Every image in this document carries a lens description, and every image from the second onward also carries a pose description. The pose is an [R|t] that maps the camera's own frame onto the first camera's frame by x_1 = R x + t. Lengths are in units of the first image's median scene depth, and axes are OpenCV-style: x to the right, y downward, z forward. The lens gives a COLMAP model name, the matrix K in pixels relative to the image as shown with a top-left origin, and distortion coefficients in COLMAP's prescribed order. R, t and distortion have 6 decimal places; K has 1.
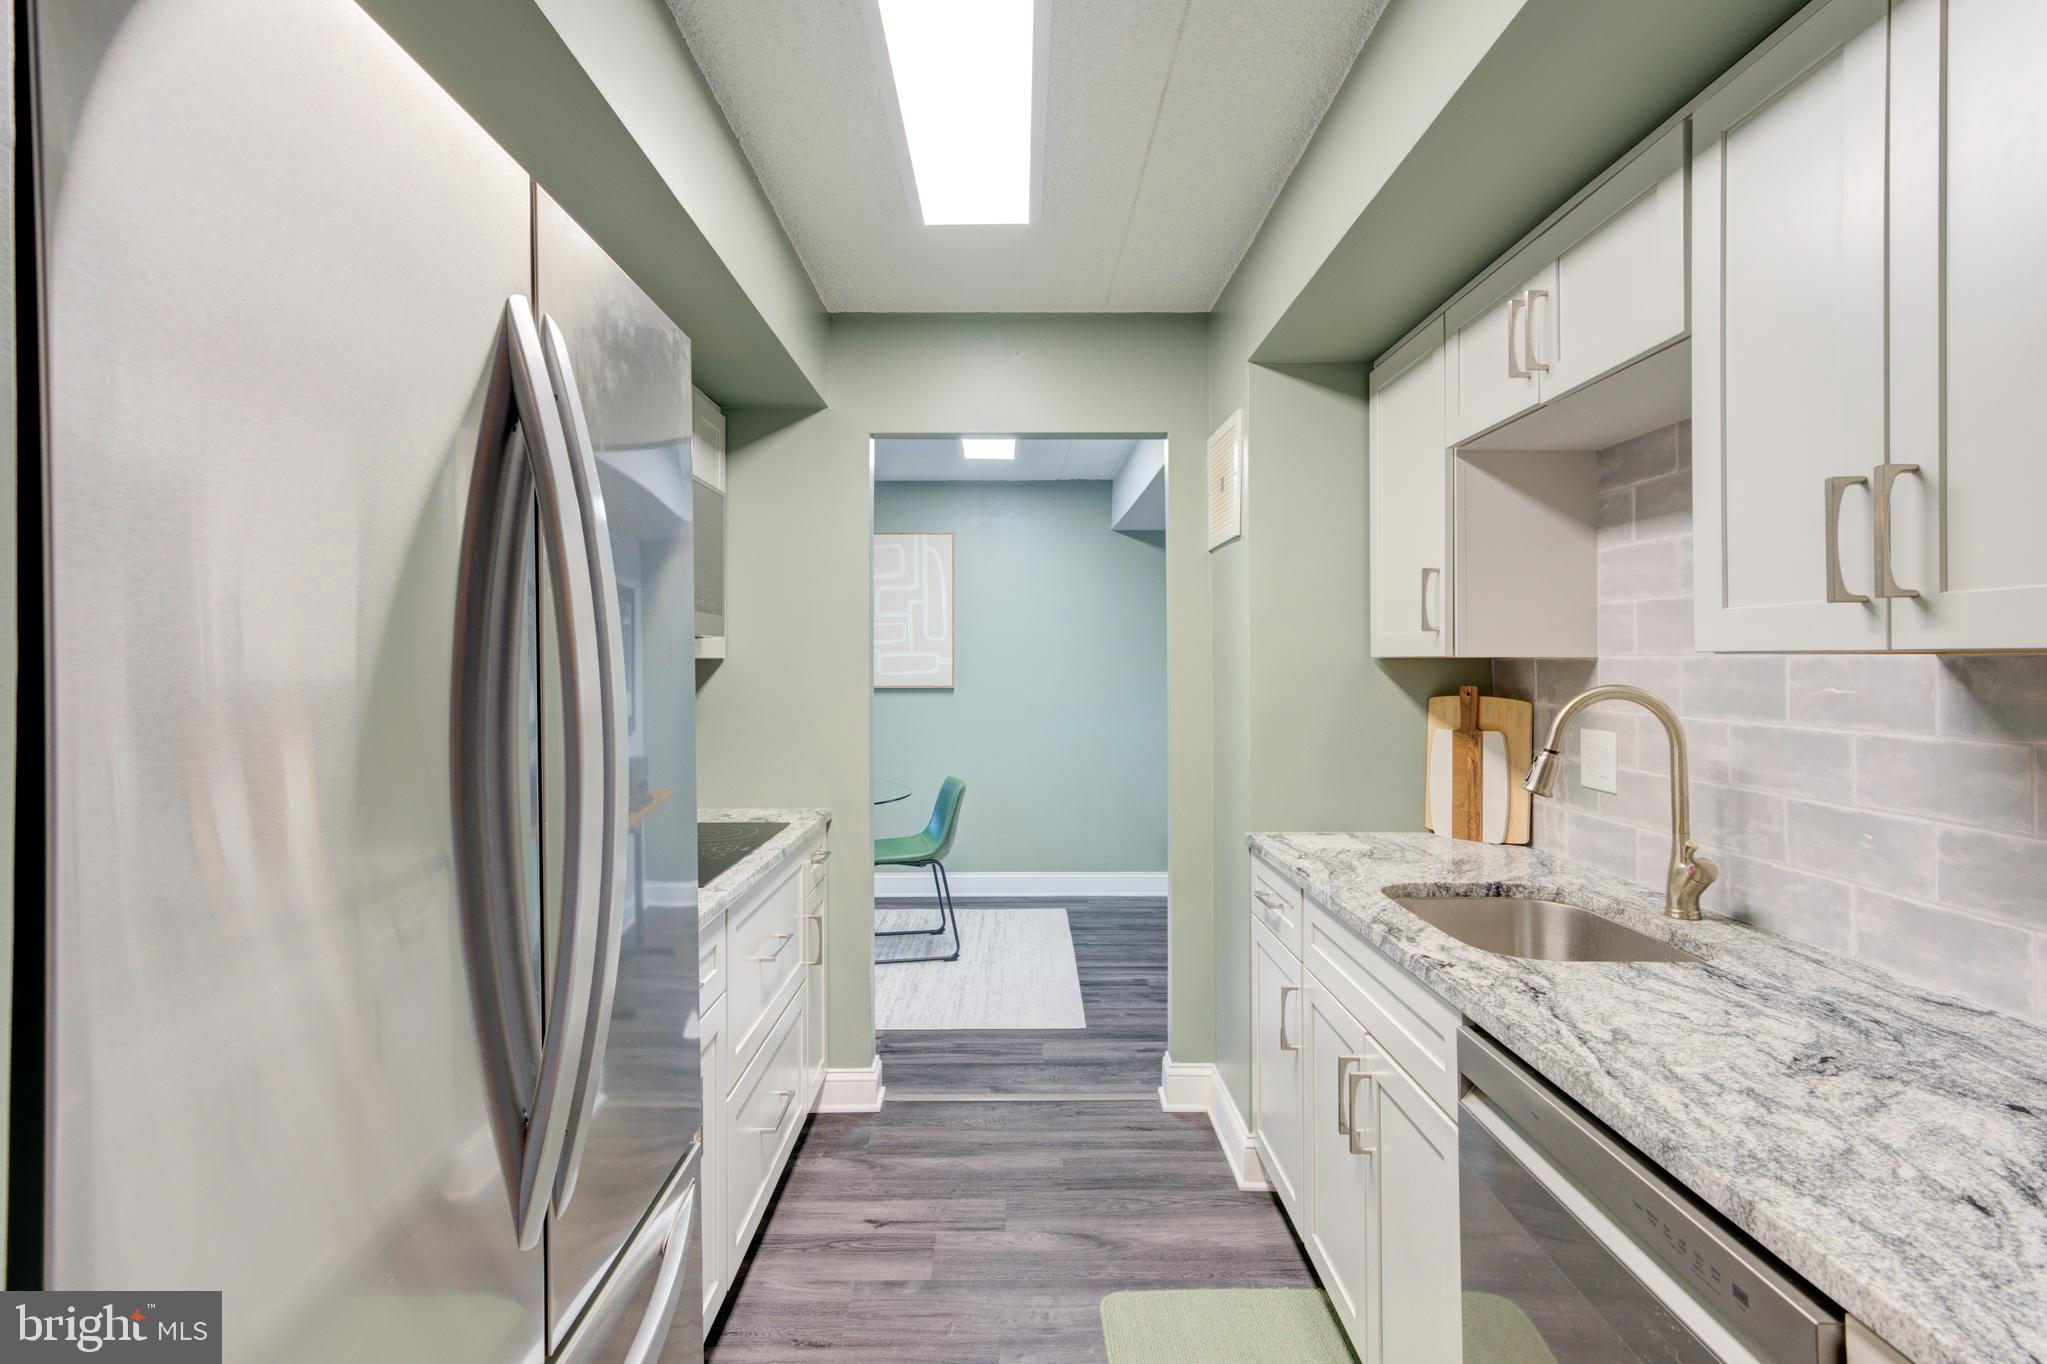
lens RADIAL K [[999.4, 0, 997.1], [0, 999.4, 648.4], [0, 0, 1]] dist [-0.001529, 0.005957]
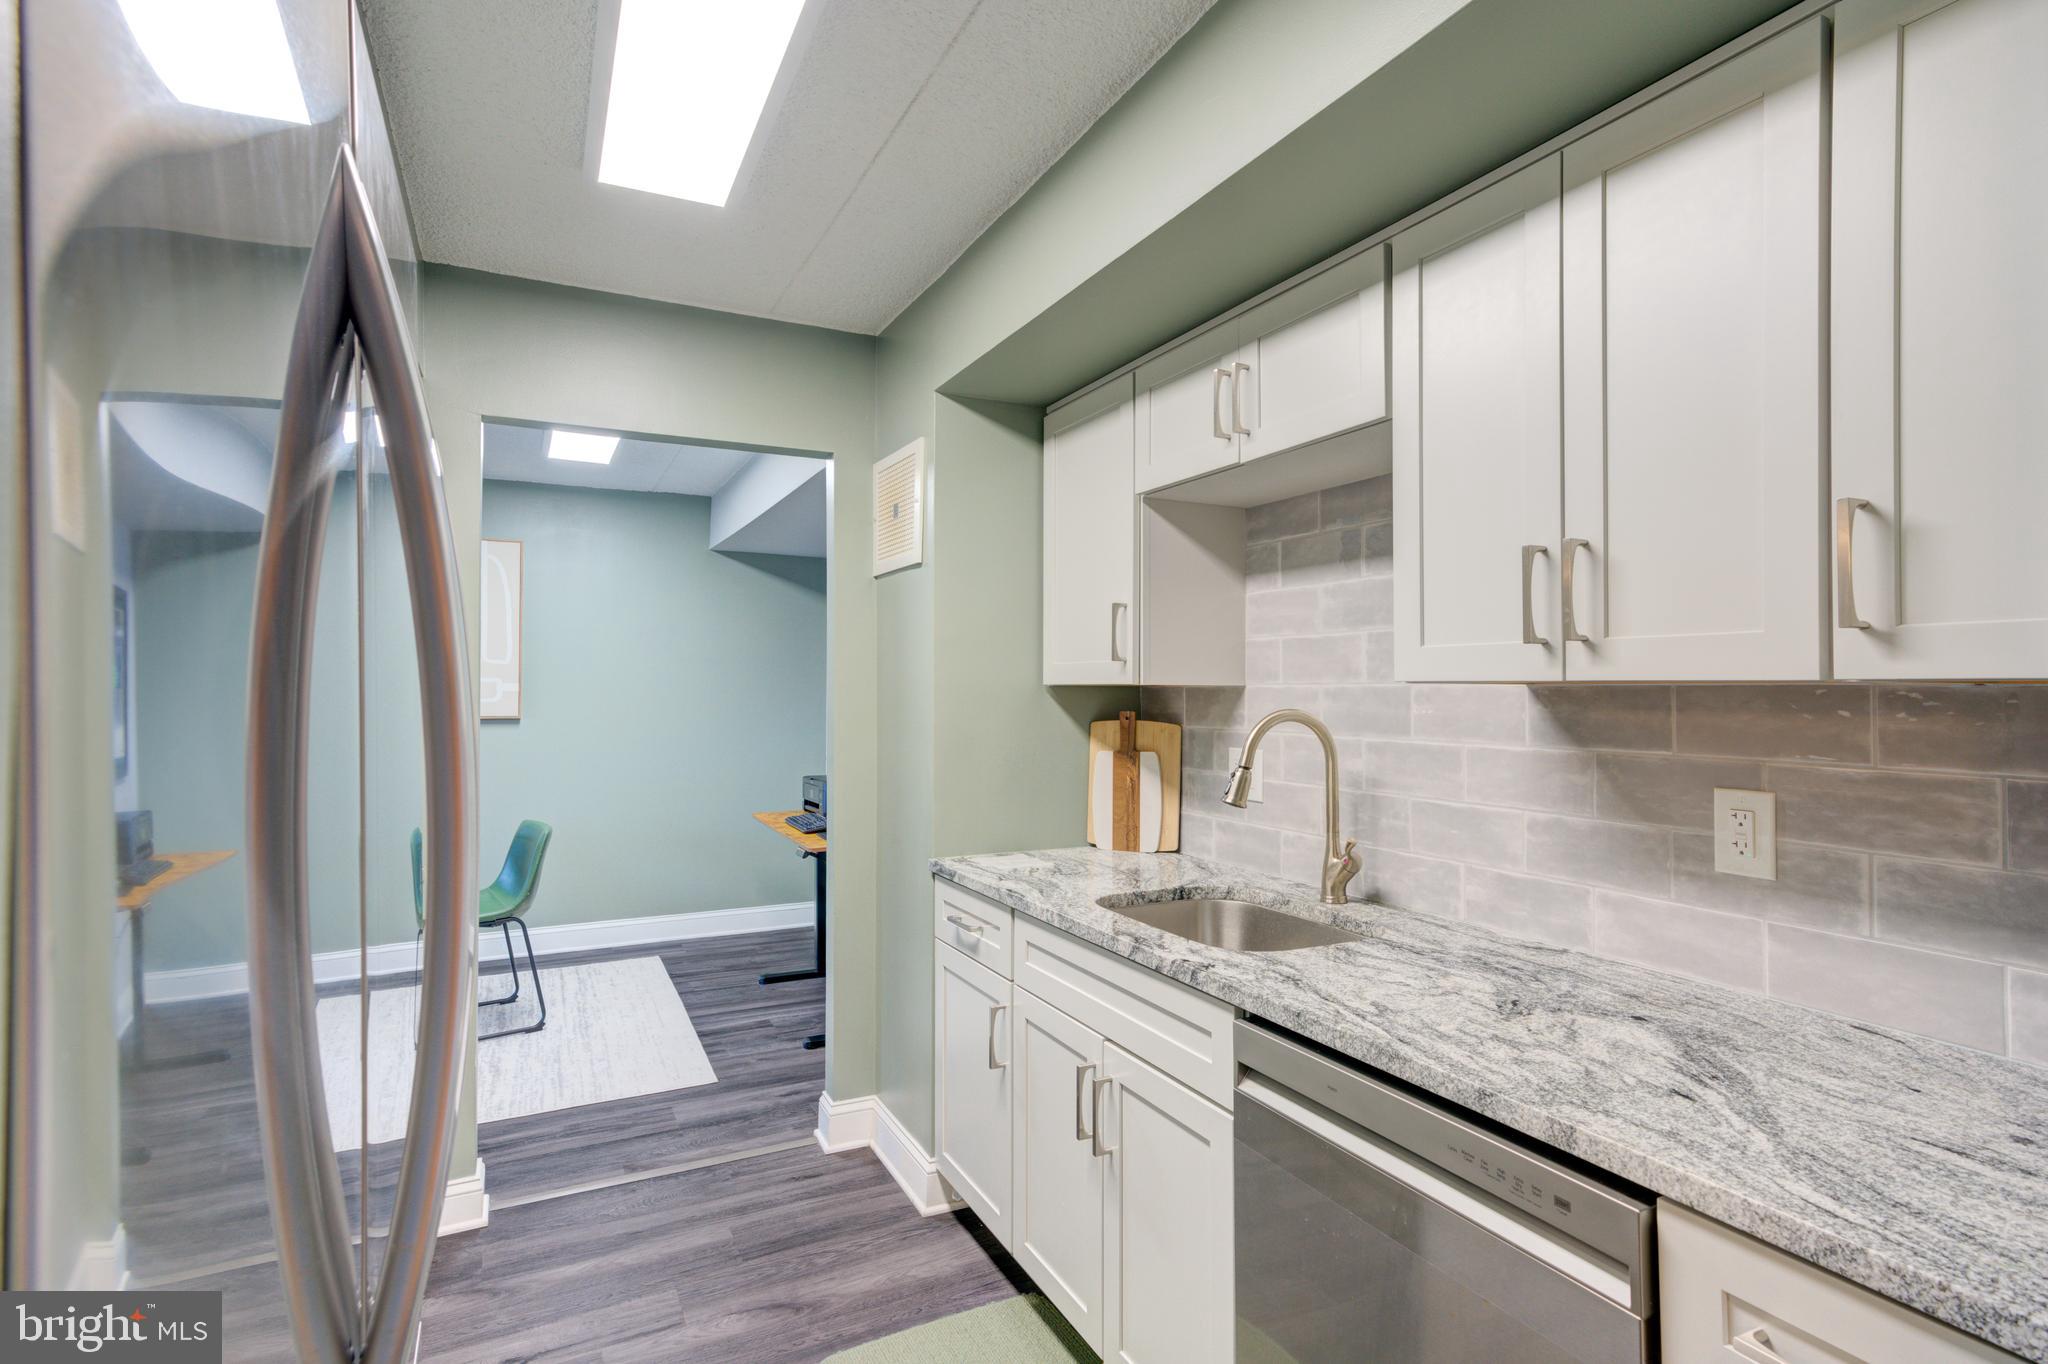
lens RADIAL K [[999.8, 0, 1011.0], [0, 999.8, 671.9], [0, 0, 1]] dist [-0.001529, 0.005957]
pose [[0.892069, 0.010312, 0.451781, -0.162179], [-0.008735, 0.999946, -0.005575, 0.001560], [-0.451815, 0.001027, 0.892111, 0.079365]]
